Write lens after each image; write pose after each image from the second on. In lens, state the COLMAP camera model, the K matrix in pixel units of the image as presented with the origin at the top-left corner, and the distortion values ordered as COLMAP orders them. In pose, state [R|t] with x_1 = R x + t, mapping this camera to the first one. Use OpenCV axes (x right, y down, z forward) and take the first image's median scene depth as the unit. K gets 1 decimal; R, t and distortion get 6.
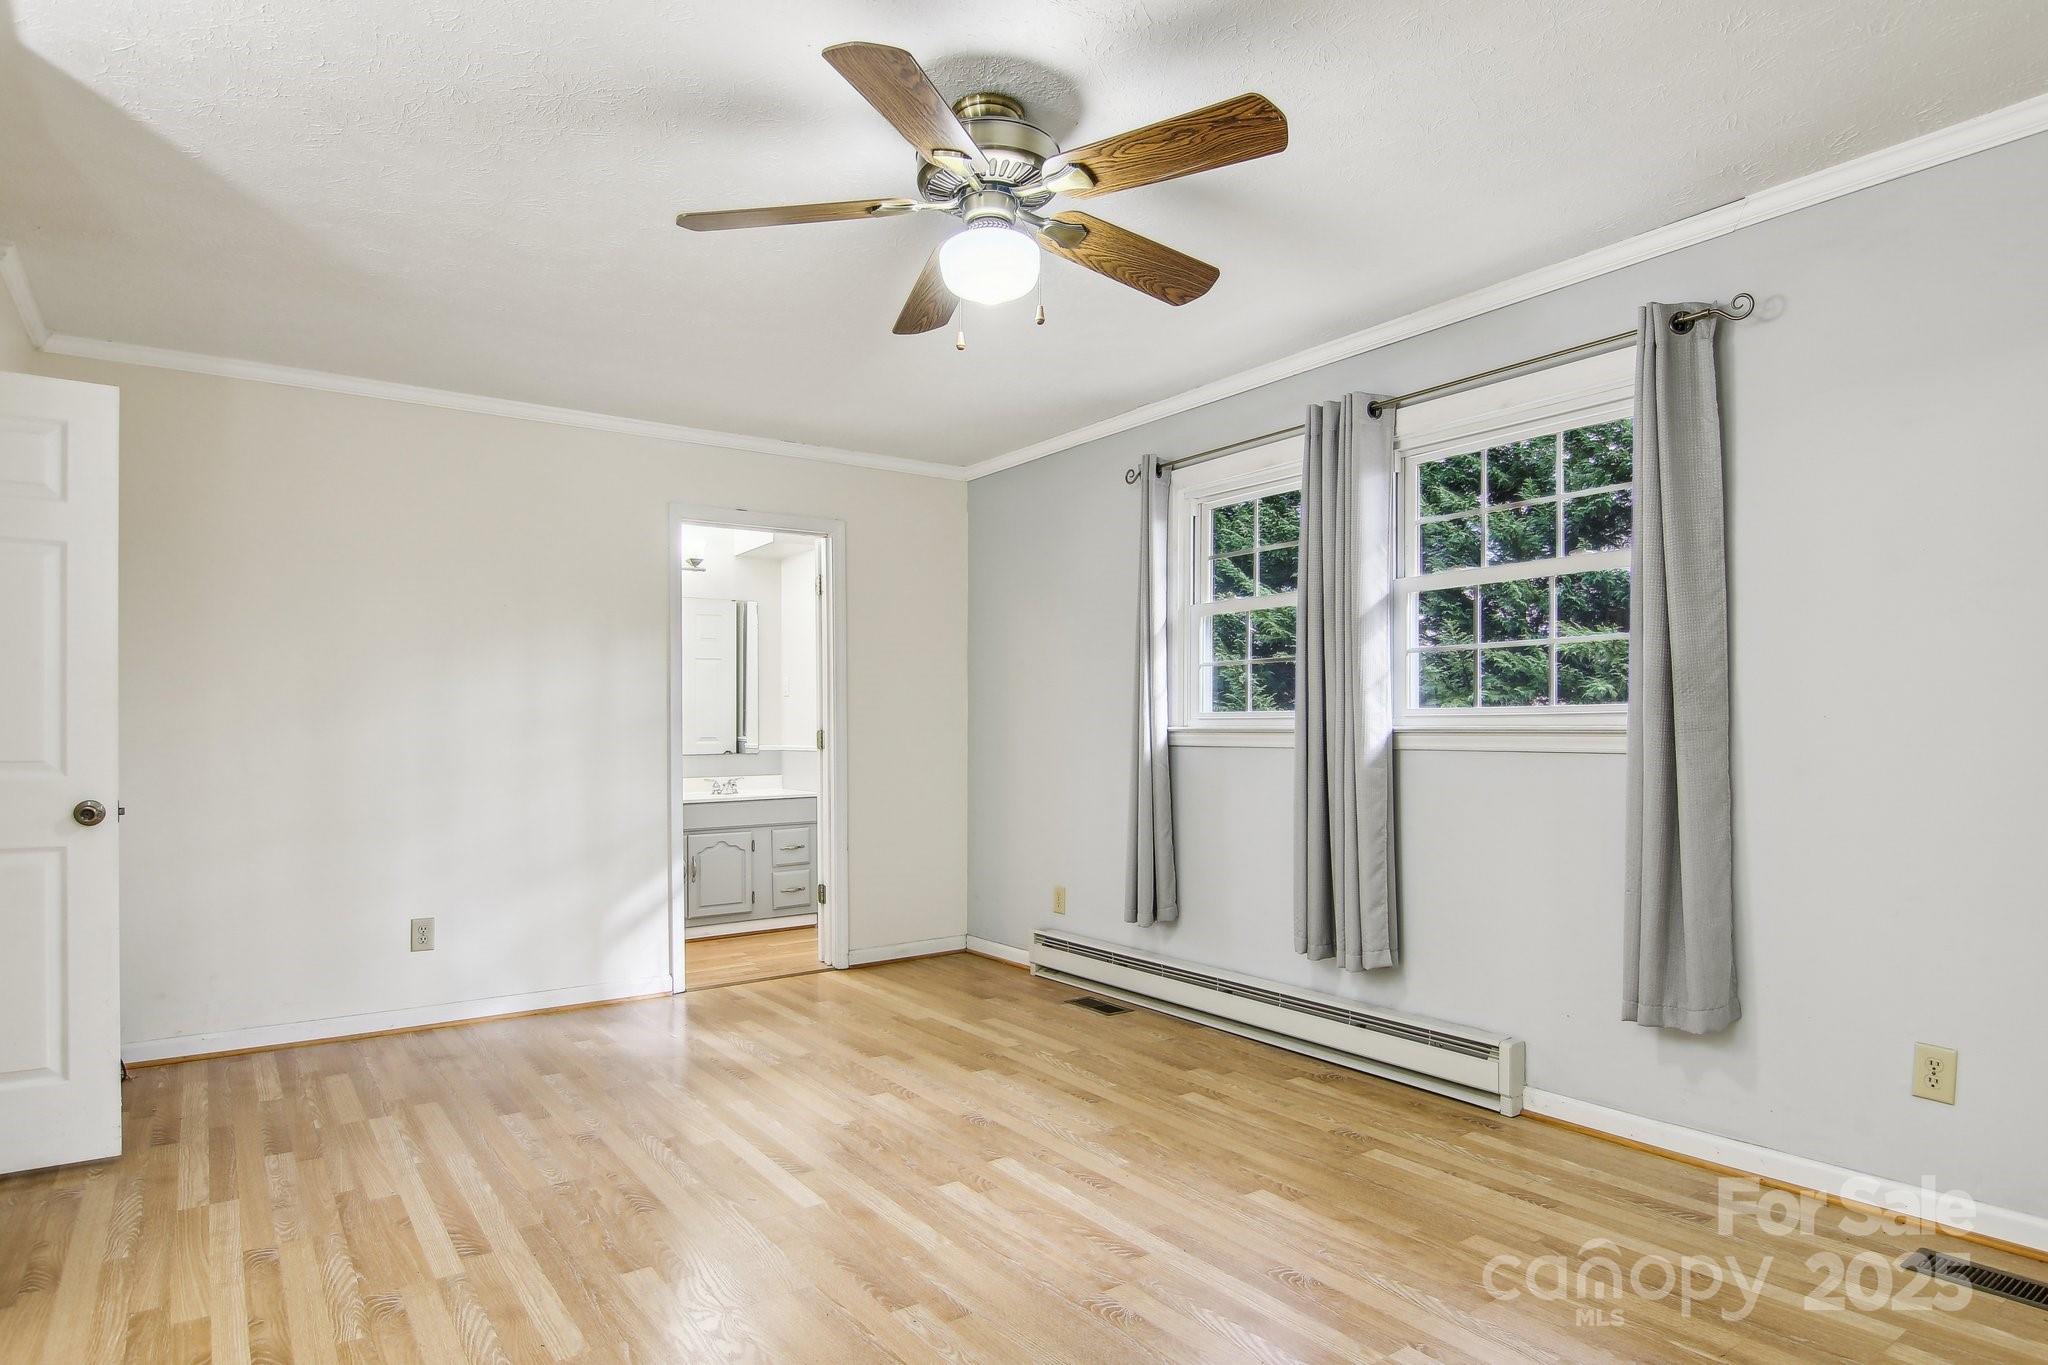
lens RADIAL K [[1140.3, 0, 1041.7], [0, 1140.3, 715.3], [0, 0, 1]] dist [-0.000345, -0.014006]
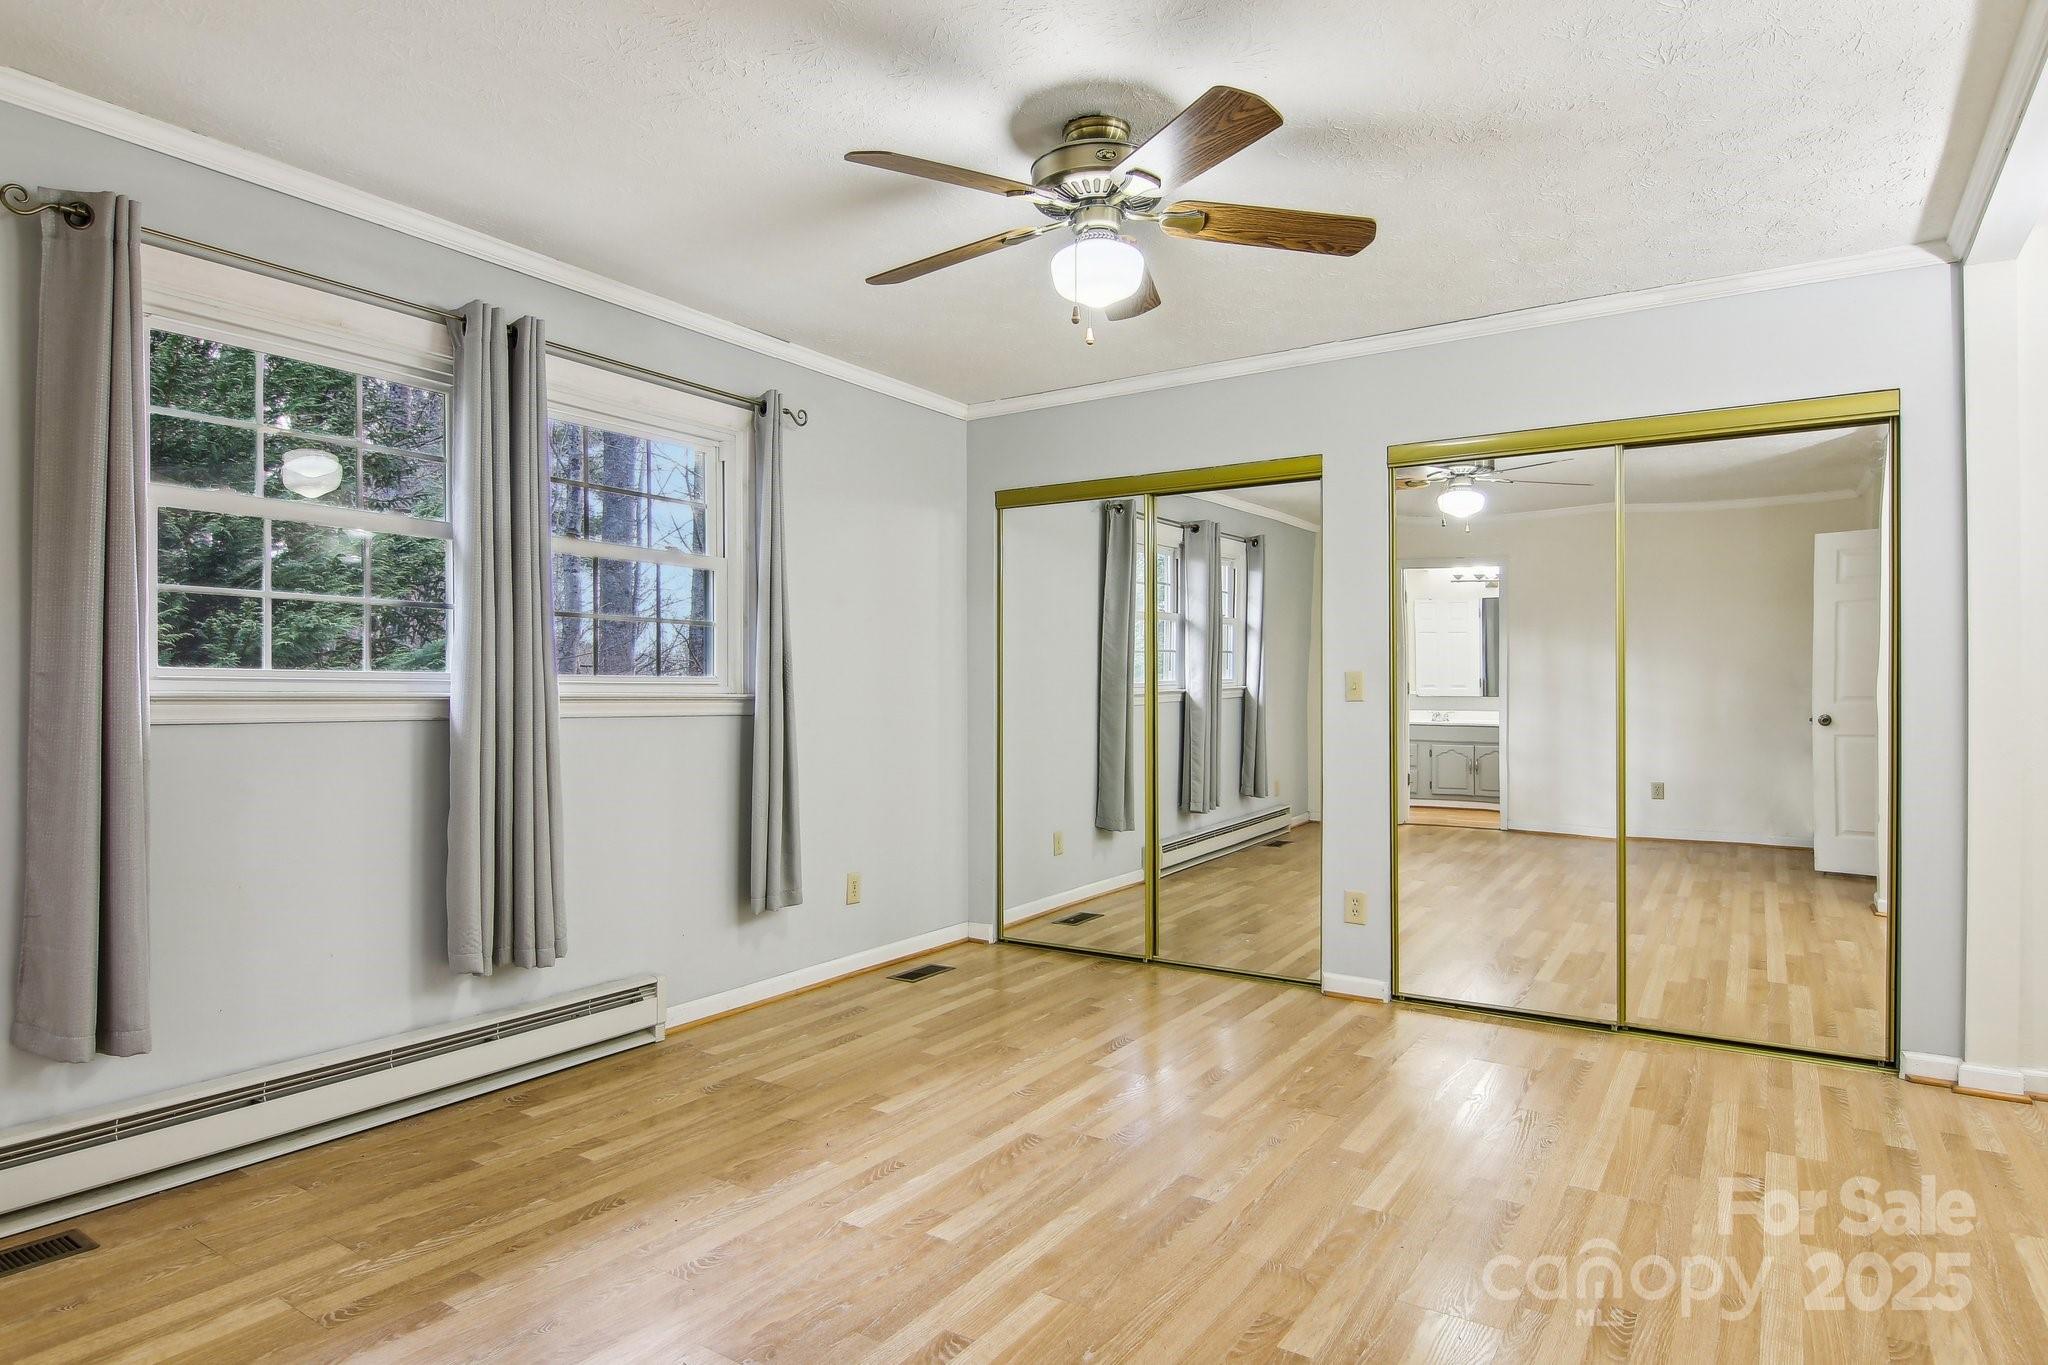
lens RADIAL K [[1140.3, 0, 1006.2], [0, 1140.3, 688.5], [0, 0, 1]] dist [-0.000345, -0.014006]
pose [[-0.338382, 0.008942, 0.940966, -0.741105], [-0.009470, 0.999872, -0.012907, 0.015862], [-0.940961, -0.013279, -0.338254, 1.032468]]
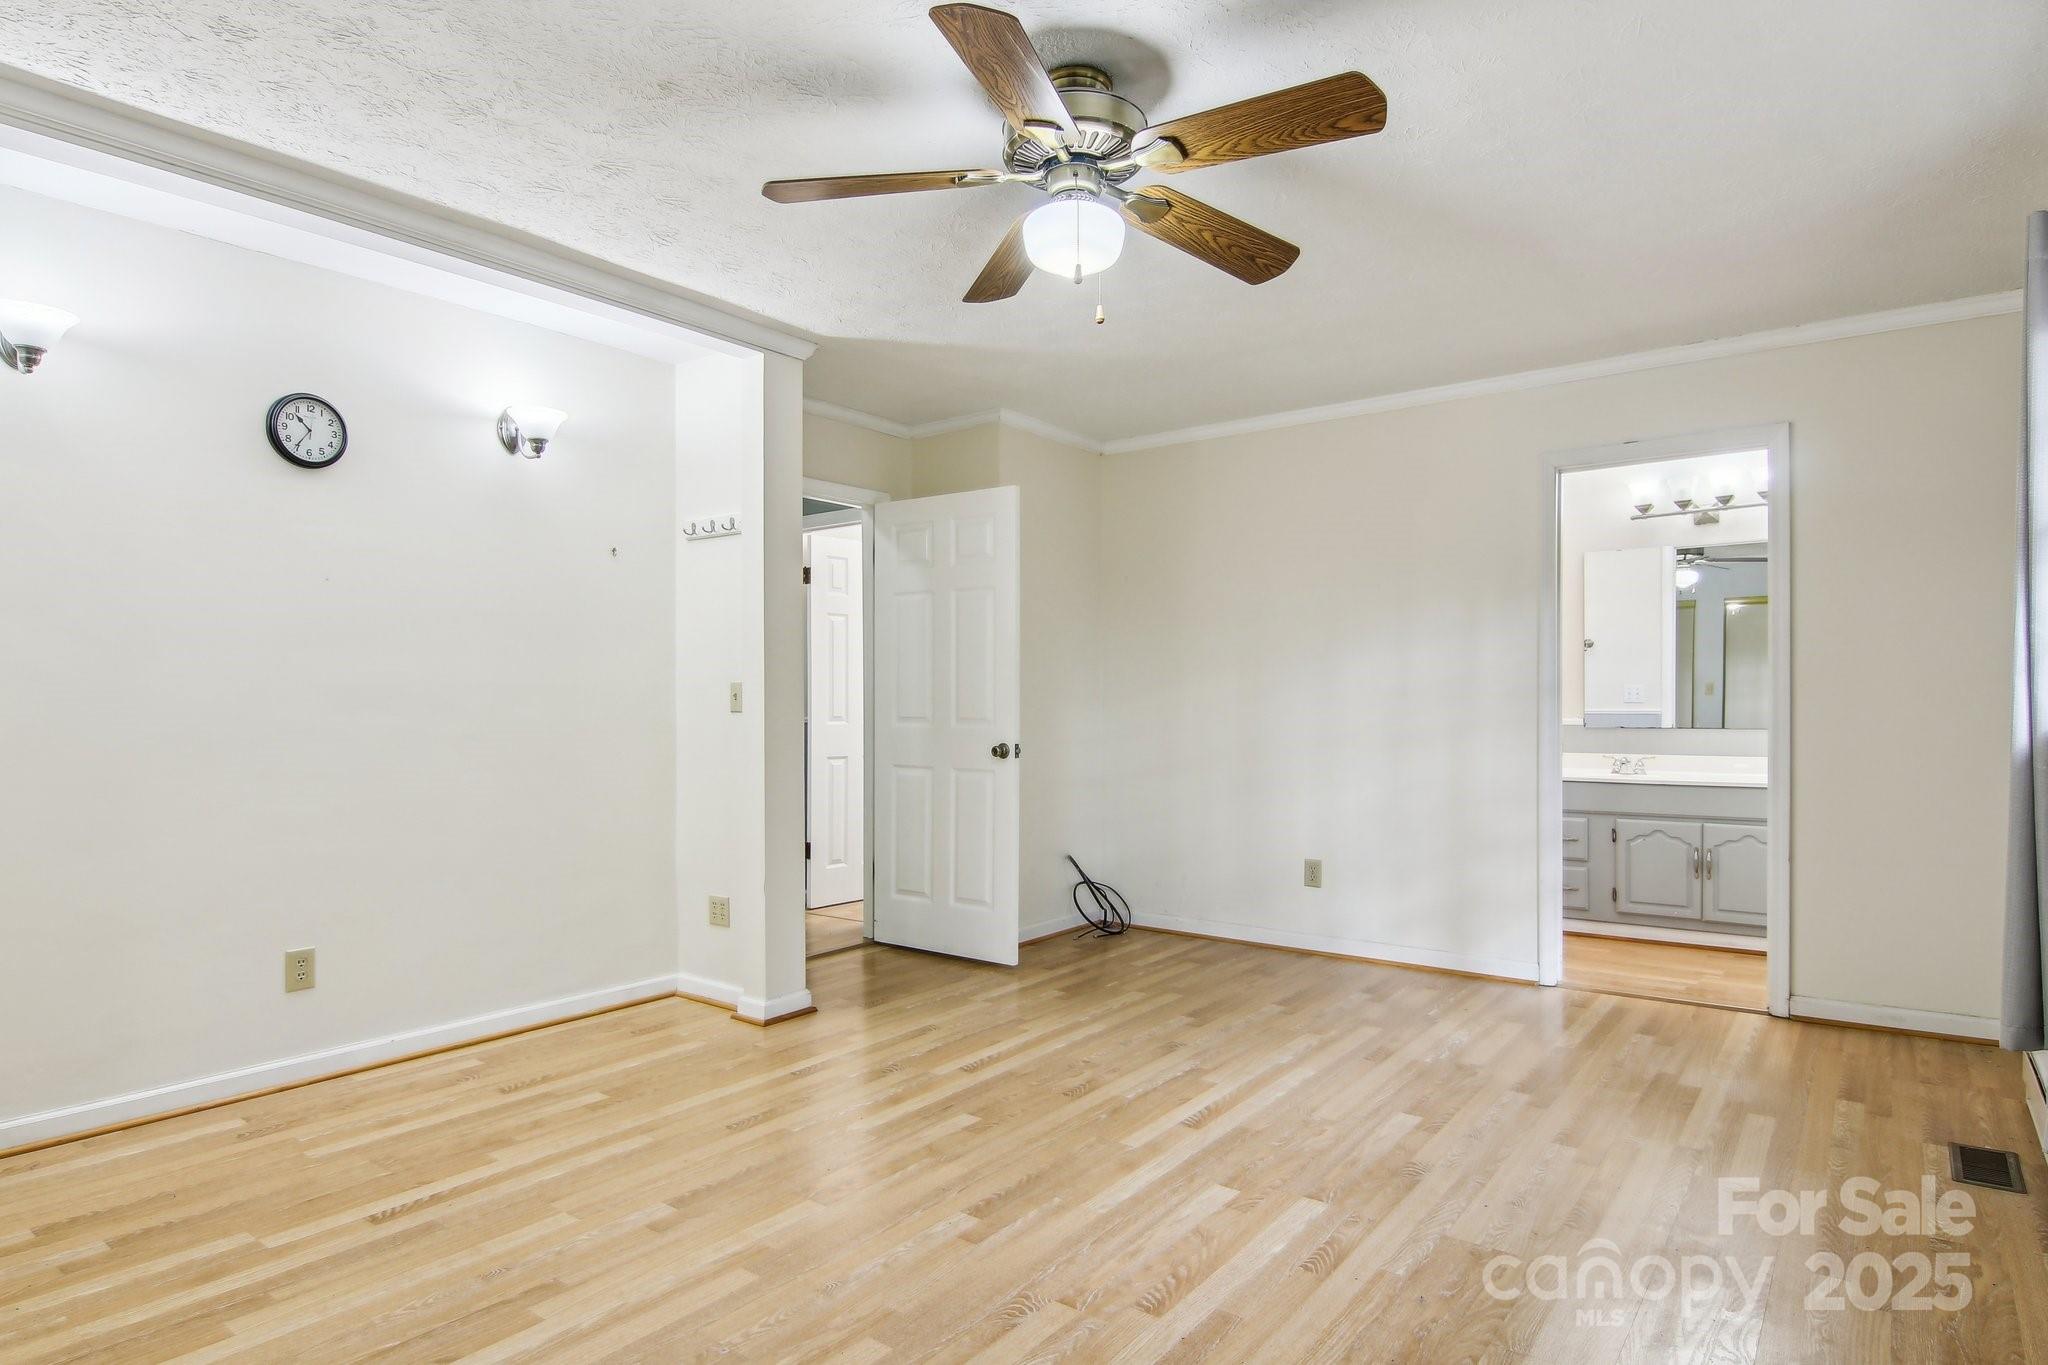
lens RADIAL K [[1140.3, 0, 1023.8], [0, 1140.3, 699.1], [0, 0, 1]] dist [-0.000345, -0.014006]
pose [[0.286948, 0.001232, -0.957945, 0.634504], [0.011301, 0.999925, 0.004672, 0.003995], [0.957879, -0.012167, 0.286913, 0.479691]]
